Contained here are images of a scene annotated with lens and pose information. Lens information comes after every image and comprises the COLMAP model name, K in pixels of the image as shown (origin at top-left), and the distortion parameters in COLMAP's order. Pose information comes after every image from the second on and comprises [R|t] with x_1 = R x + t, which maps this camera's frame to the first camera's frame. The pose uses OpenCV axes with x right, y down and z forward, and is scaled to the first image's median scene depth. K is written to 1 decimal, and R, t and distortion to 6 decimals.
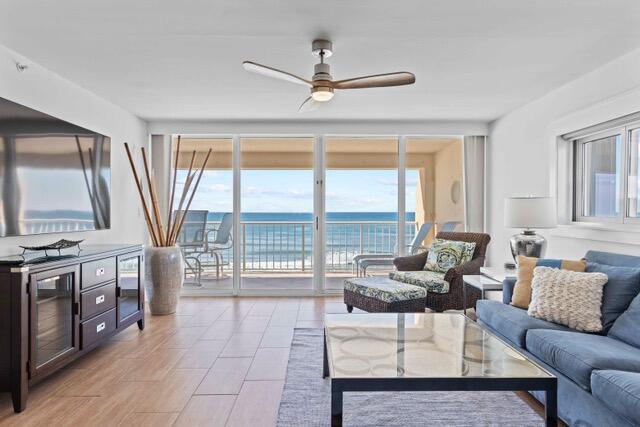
lens RADIAL K [[356.4, 0, 320.2], [0, 356.4, 213.6], [0, 0, 1]] dist [0.008379, -0.000811]
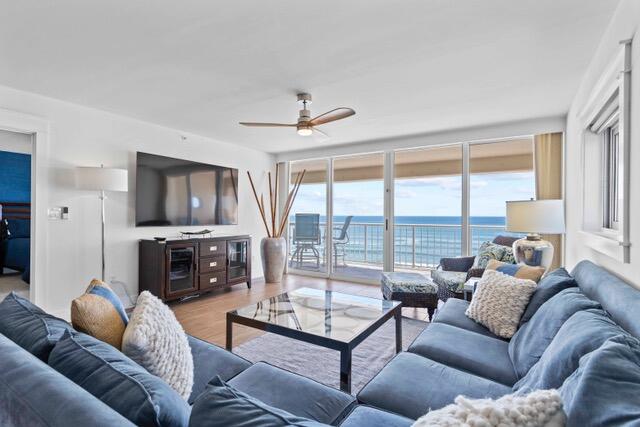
lens RADIAL K [[317.1, 0, 320.4], [0, 317.1, 214.4], [0, 0, 1]] dist [0.005772, -0.000482]
pose [[0.834658, 0.003886, -0.550755, 0.432354], [-0.008919, 0.999939, -0.006463, 0.000858], [0.550697, 0.010307, 0.834642, -0.005561]]
